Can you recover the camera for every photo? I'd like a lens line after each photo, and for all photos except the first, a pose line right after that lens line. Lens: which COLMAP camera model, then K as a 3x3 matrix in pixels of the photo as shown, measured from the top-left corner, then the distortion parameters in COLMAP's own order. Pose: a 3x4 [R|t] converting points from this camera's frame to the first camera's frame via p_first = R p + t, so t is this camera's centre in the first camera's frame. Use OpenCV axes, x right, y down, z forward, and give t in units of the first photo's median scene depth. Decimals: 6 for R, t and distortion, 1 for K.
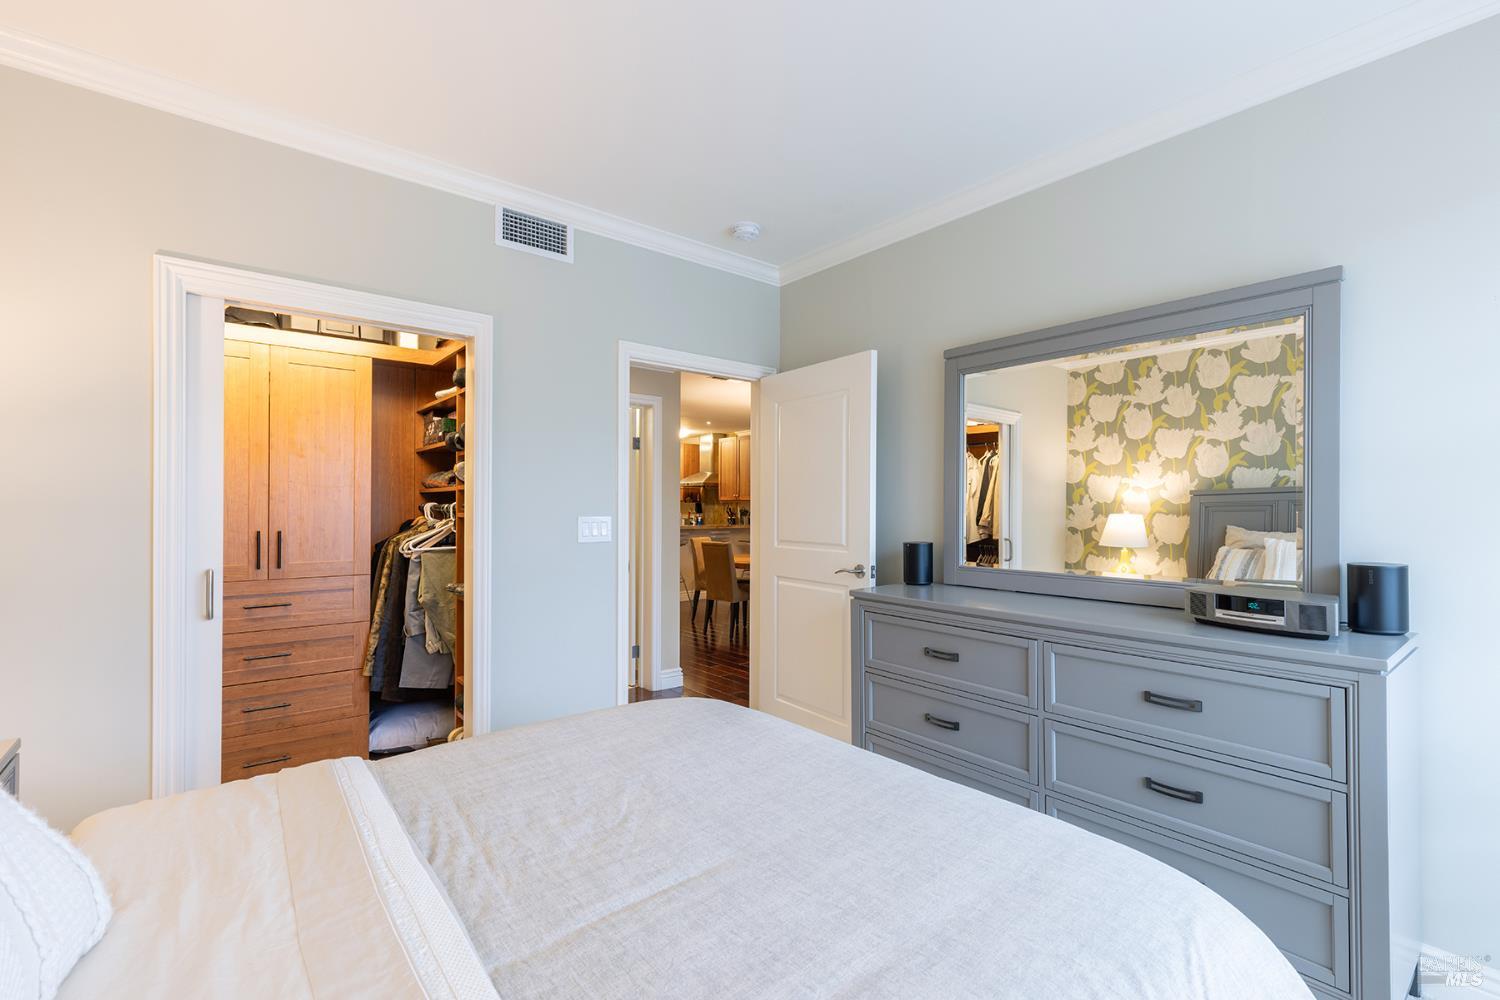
lens RADIAL K [[664.2, 0, 784.9], [0, 664.2, 468.6], [0, 0, 1]] dist [0.025434, -0.000380]
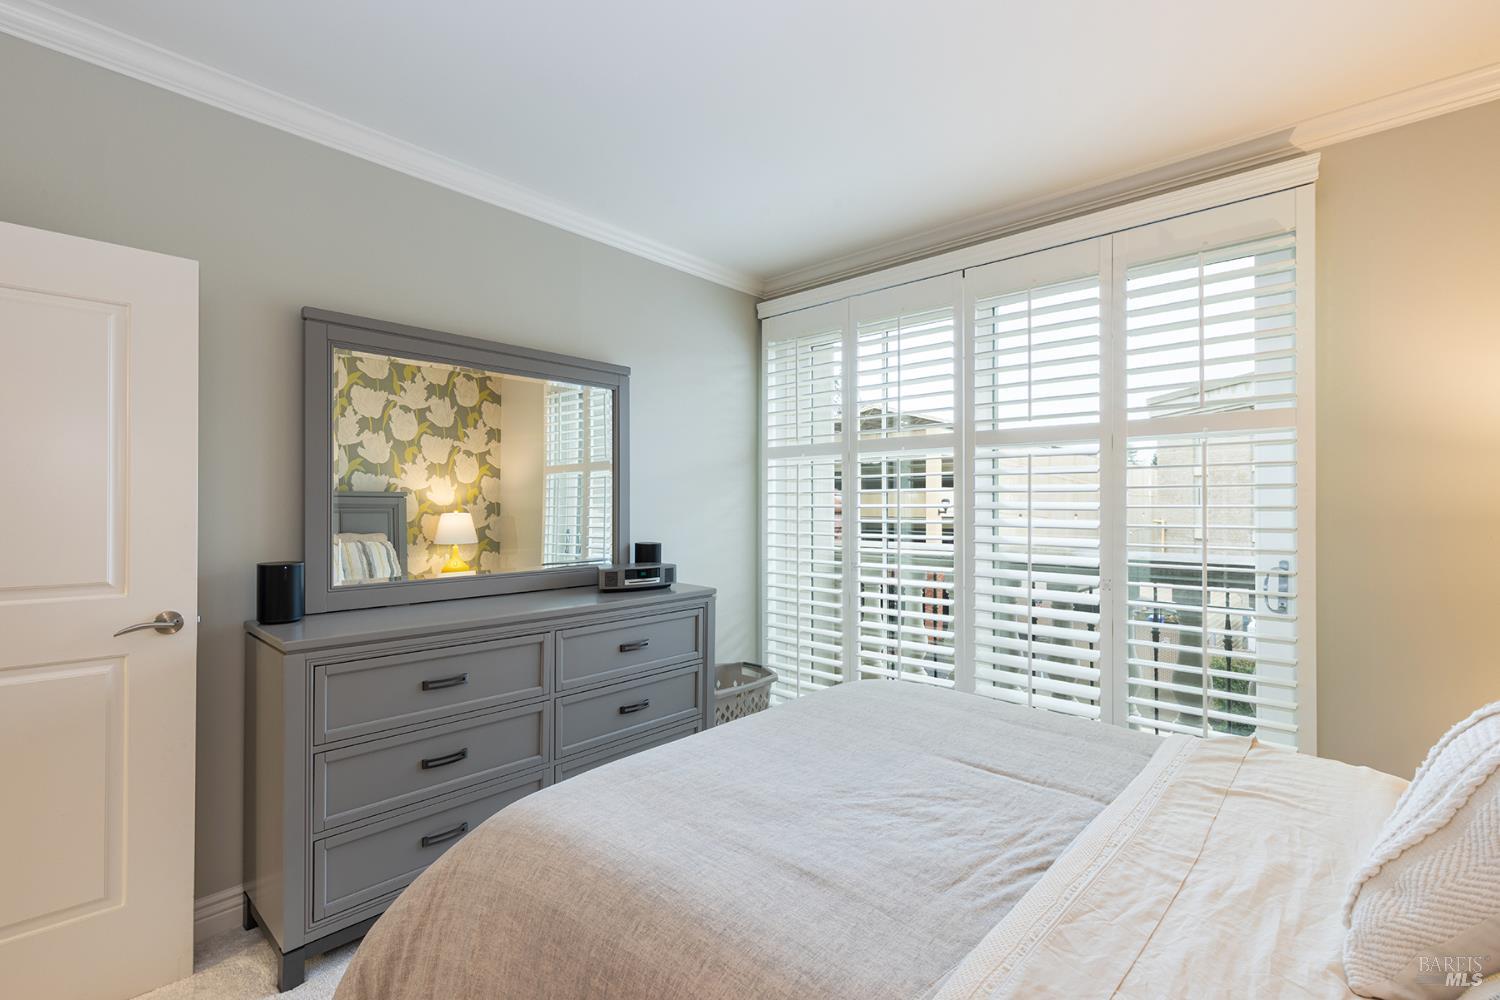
lens RADIAL K [[668.0, 0, 757.4], [0, 668.0, 506.8], [0, 0, 1]] dist [0.005255, -0.000819]
pose [[-0.124493, 0.003407, 0.992215, -0.758989], [-0.065400, 0.997791, -0.011632, 0.044824], [-0.990063, -0.066339, -0.123995, 0.823963]]
